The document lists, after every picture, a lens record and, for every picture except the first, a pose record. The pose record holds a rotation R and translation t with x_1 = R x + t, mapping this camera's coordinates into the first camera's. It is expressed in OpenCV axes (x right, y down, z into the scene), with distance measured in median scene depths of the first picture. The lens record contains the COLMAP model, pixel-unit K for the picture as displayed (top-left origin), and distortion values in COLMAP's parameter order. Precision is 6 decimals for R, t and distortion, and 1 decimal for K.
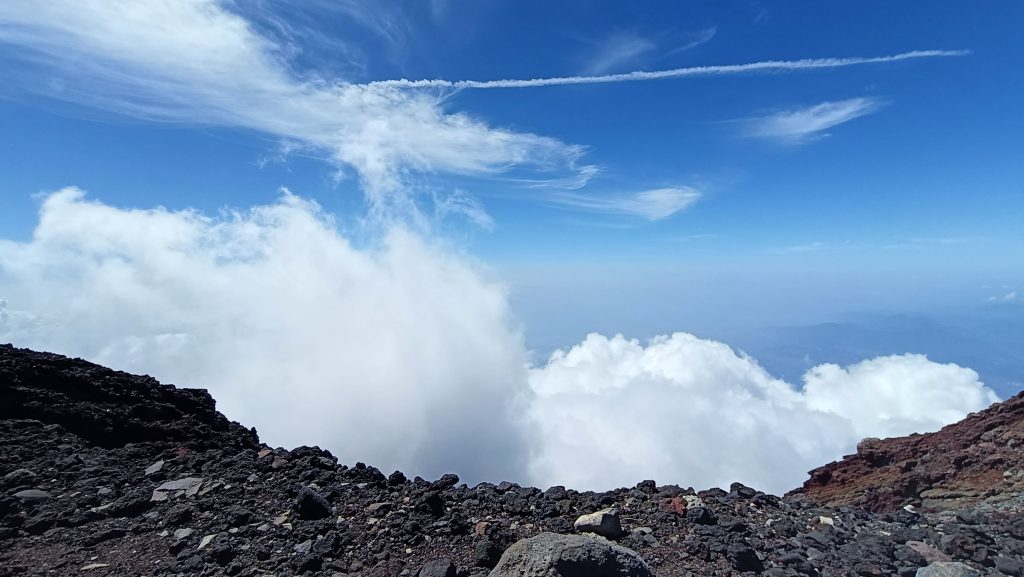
lens RADIAL K [[461.6, 0, 515.0], [0, 461.6, 303.6], [0, 0, 1]] dist [-0.000619, -0.000242]
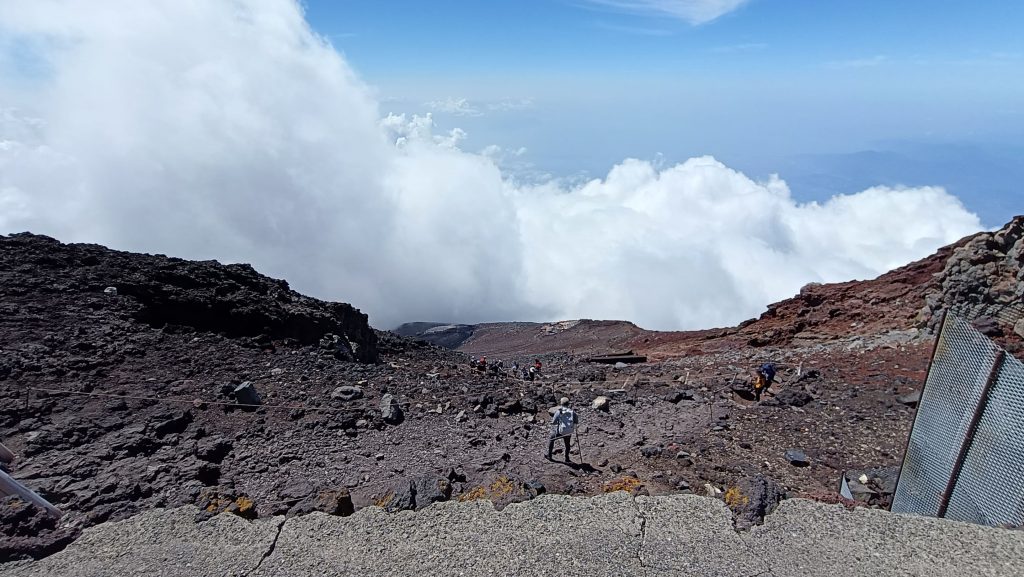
lens RADIAL K [[457.1, 0, 512.0], [0, 457.1, 288.5], [0, 0, 1]] dist [-0.000417, 0.000373]
pose [[0.999023, 0.029518, -0.032881, 0.109891], [-0.016577, 0.940154, 0.340345, -0.124034], [0.040959, -0.339468, 0.939725, -0.182835]]
